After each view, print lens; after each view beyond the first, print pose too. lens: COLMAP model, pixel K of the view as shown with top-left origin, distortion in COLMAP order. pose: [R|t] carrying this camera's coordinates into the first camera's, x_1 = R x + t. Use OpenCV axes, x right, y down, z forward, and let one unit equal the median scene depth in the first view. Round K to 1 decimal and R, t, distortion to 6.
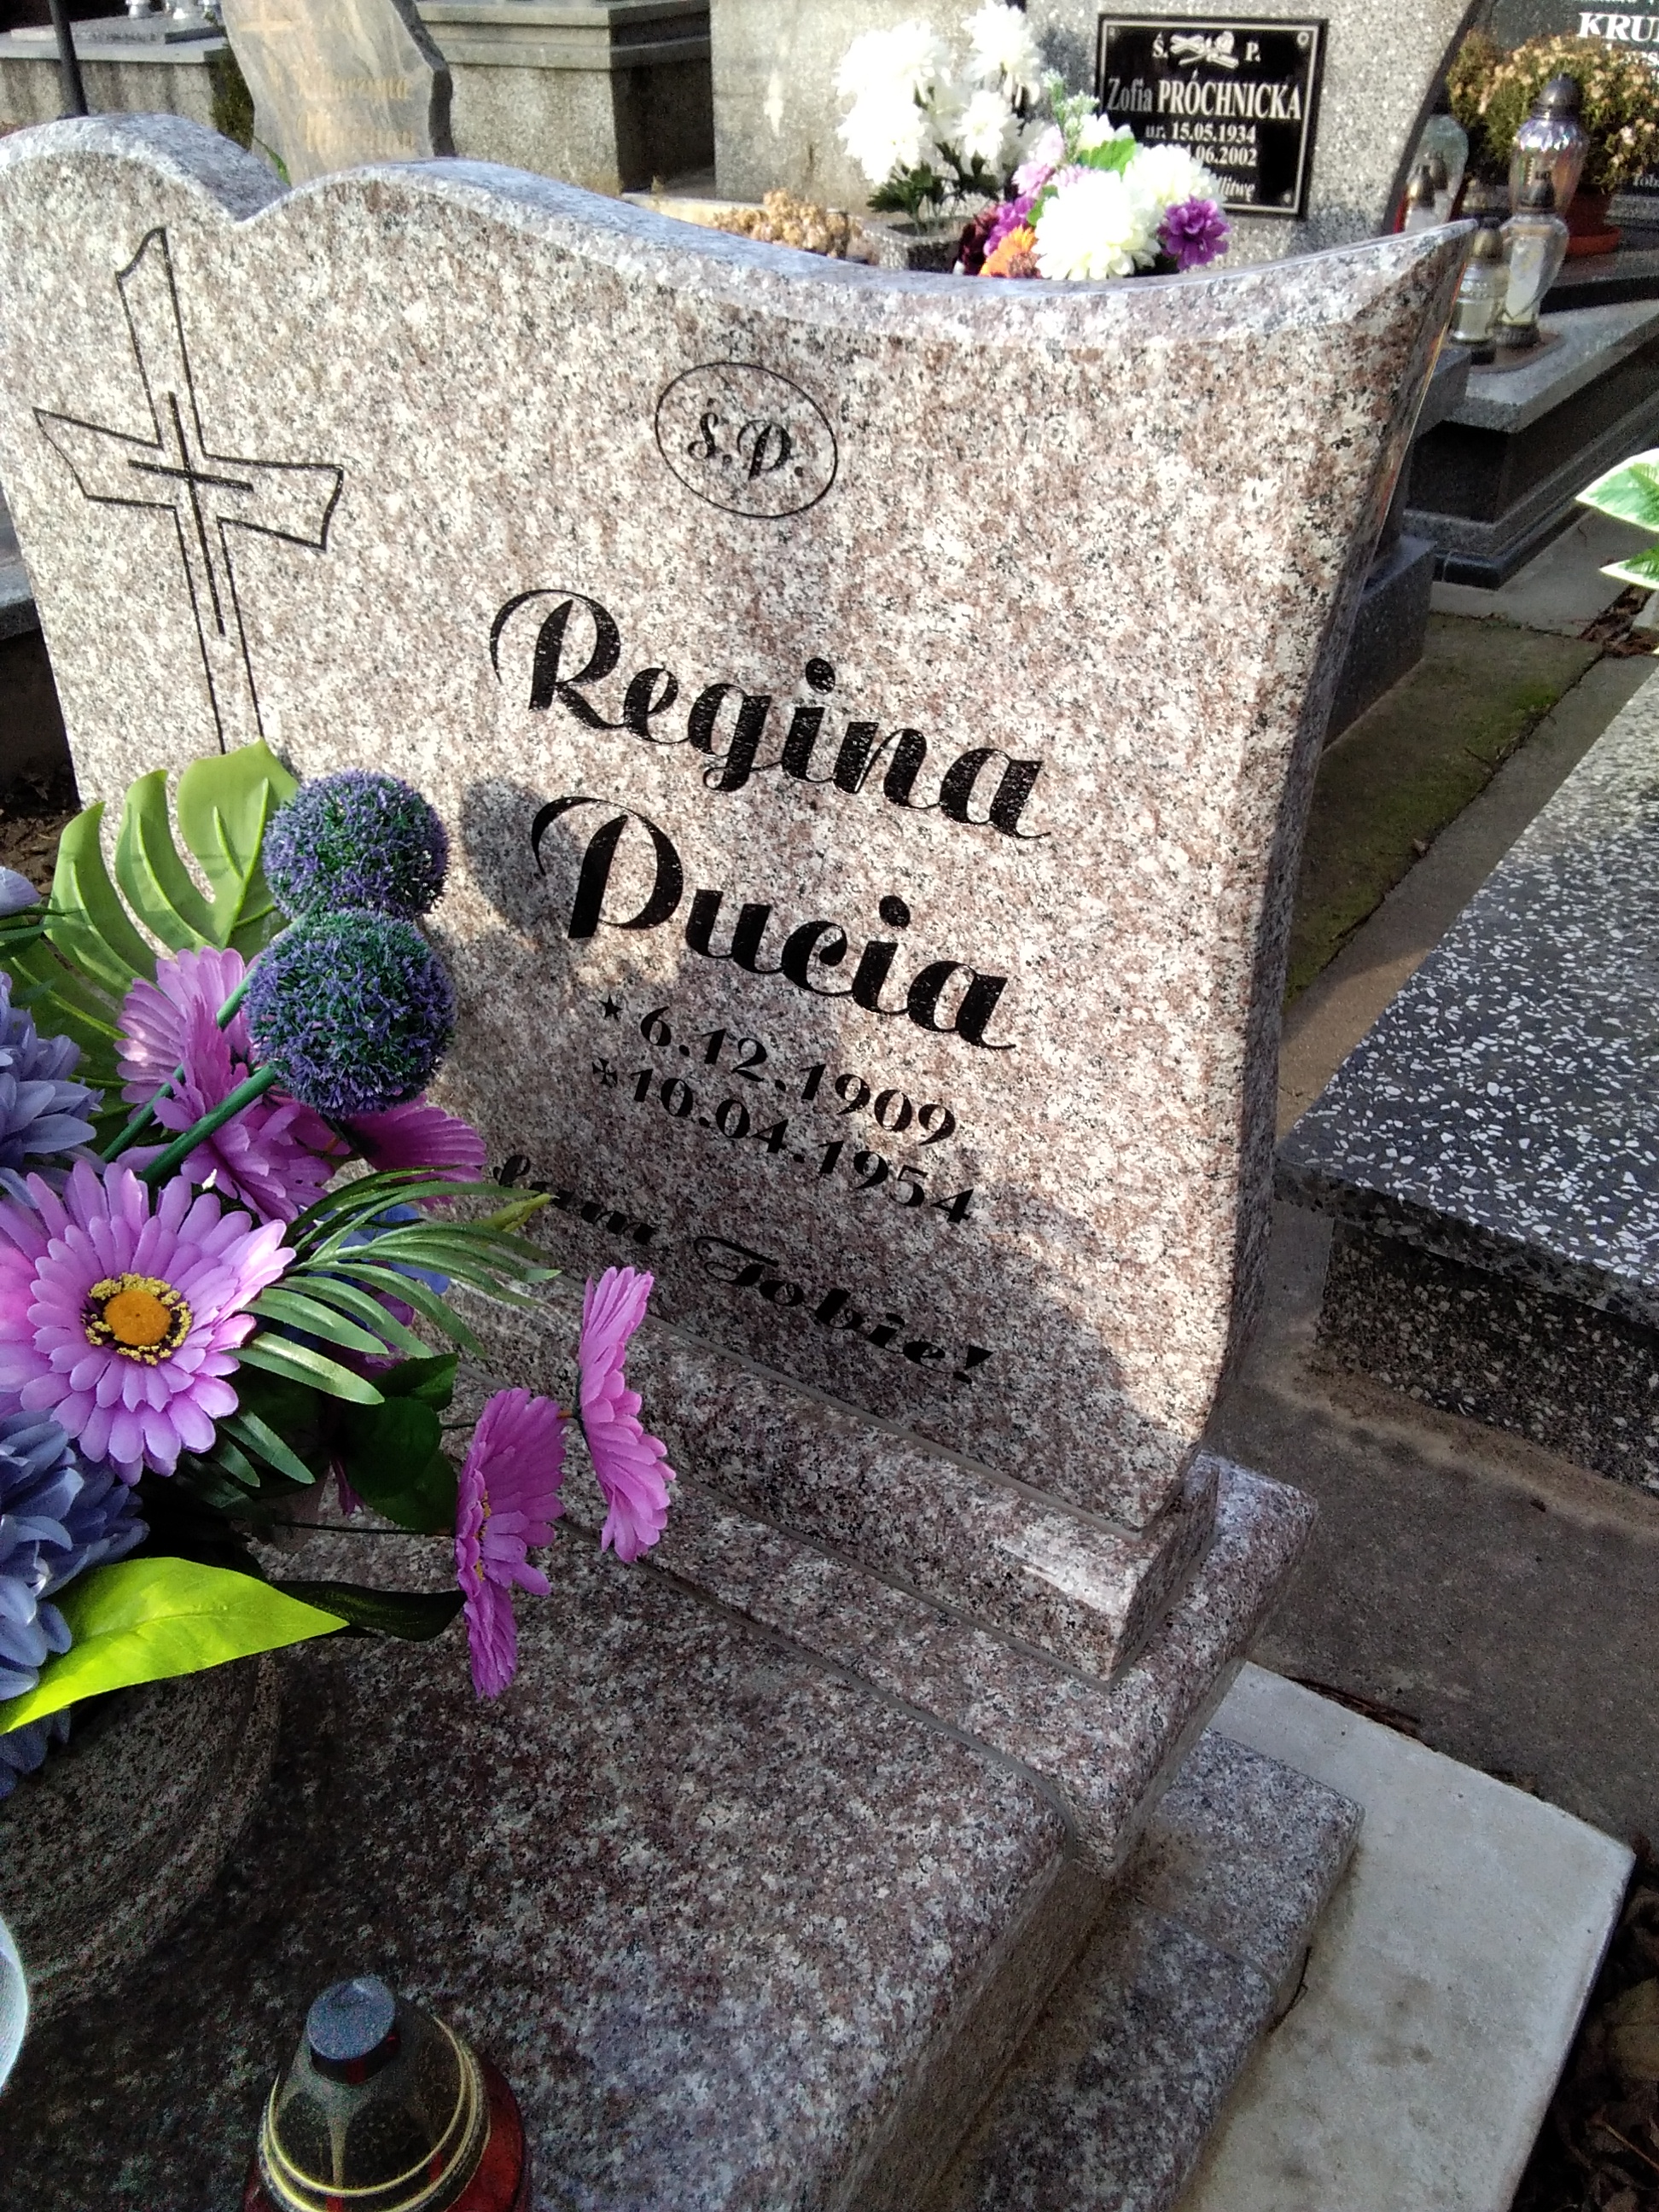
lens RADIAL K [[1844.6, 0, 822.0], [0, 1844.6, 1096.2], [0, 0, 1]] dist [-0.021020, 0.052299]
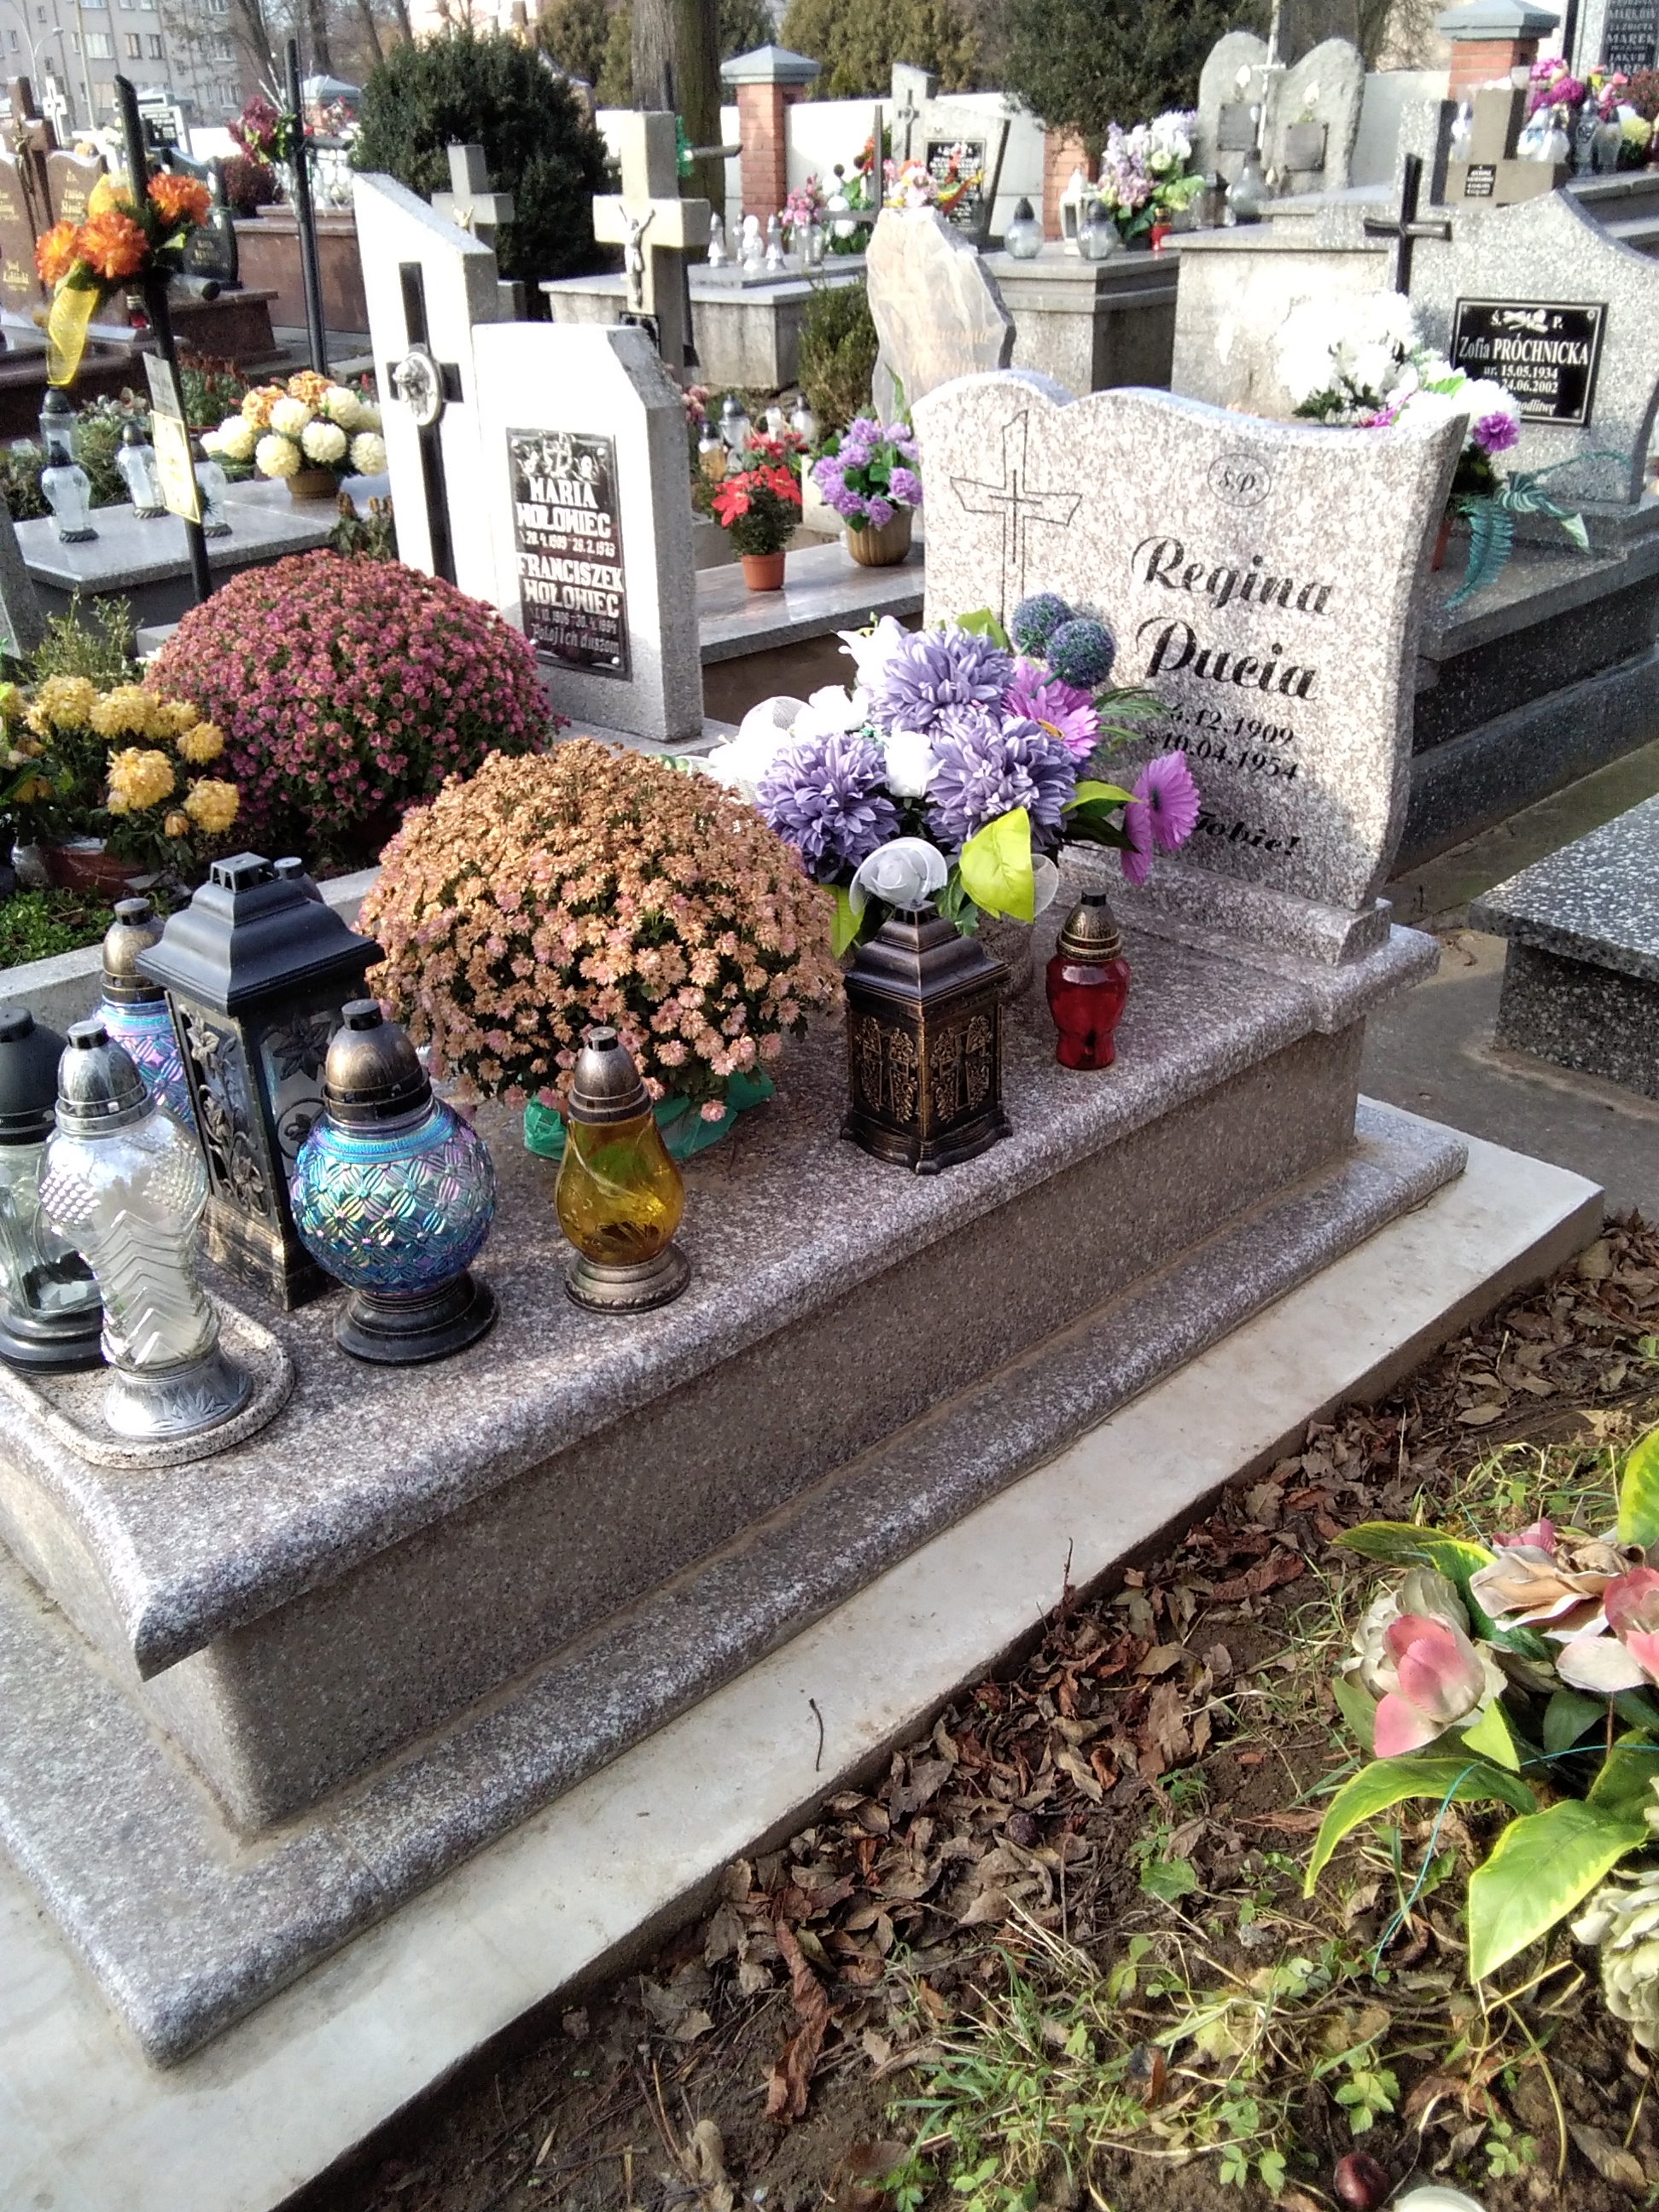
lens RADIAL K [[1844.6, 0, 833.8], [0, 1844.6, 1106.8], [0, 0, 1]] dist [-0.021020, 0.052299]
pose [[0.978105, 0.089494, -0.187885, -0.027312], [-0.106579, 0.990844, -0.082874, 0.785088], [0.178748, 0.101084, 0.978689, -1.567049]]
